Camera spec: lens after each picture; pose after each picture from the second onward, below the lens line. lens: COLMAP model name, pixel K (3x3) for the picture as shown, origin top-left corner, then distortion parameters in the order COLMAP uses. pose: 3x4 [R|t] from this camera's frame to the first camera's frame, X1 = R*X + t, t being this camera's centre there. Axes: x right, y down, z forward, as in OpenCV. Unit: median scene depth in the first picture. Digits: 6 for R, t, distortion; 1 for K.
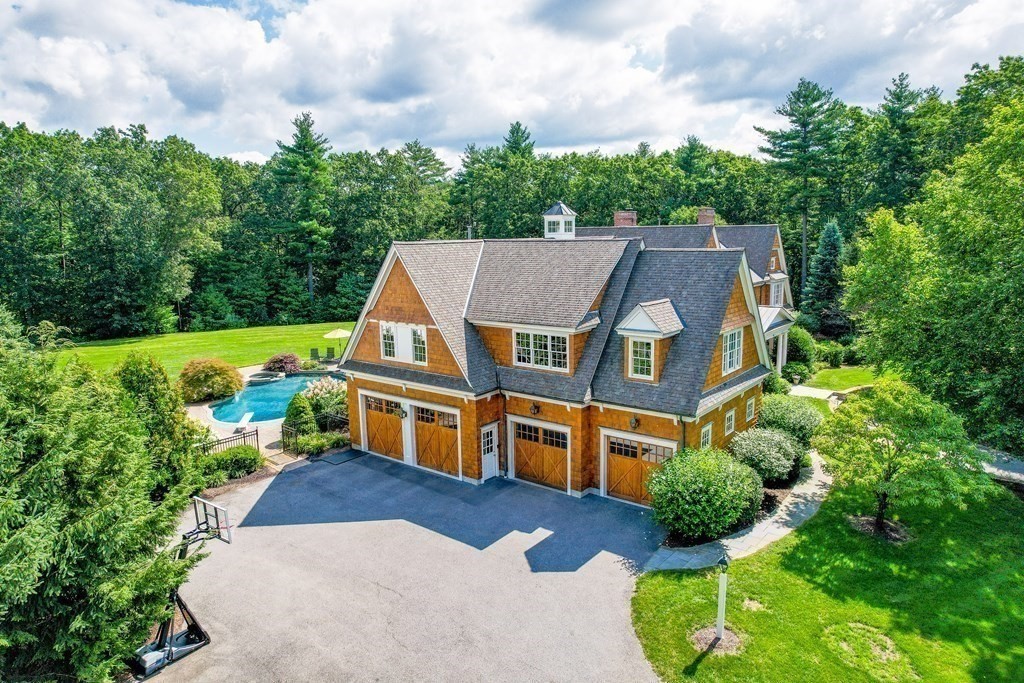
lens RADIAL K [[644.4, 0, 512.0], [0, 644.4, 341.5], [0, 0, 1]] dist [-0.073396, 0.059609]
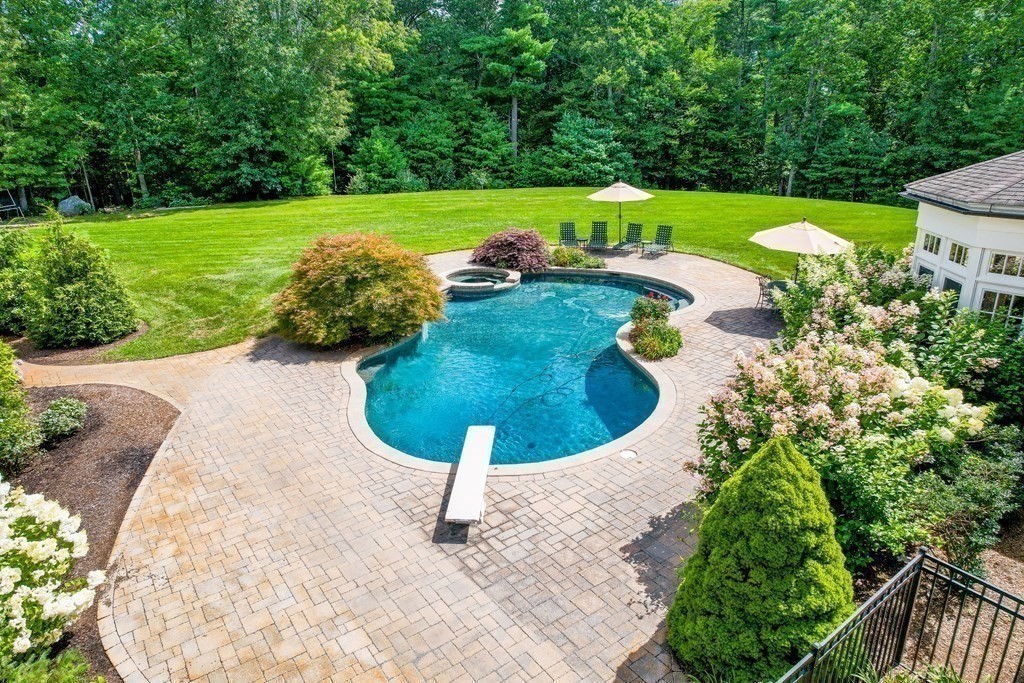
lens RADIAL K [[644.4, 0, 512.0], [0, 644.4, 341.5], [0, 0, 1]] dist [-0.073396, 0.059609]
pose [[0.969289, 0.076841, -0.233610, -0.160948], [-0.034351, 0.982923, 0.180783, 0.009474], [0.243512, -0.167206, 0.955376, 0.353440]]
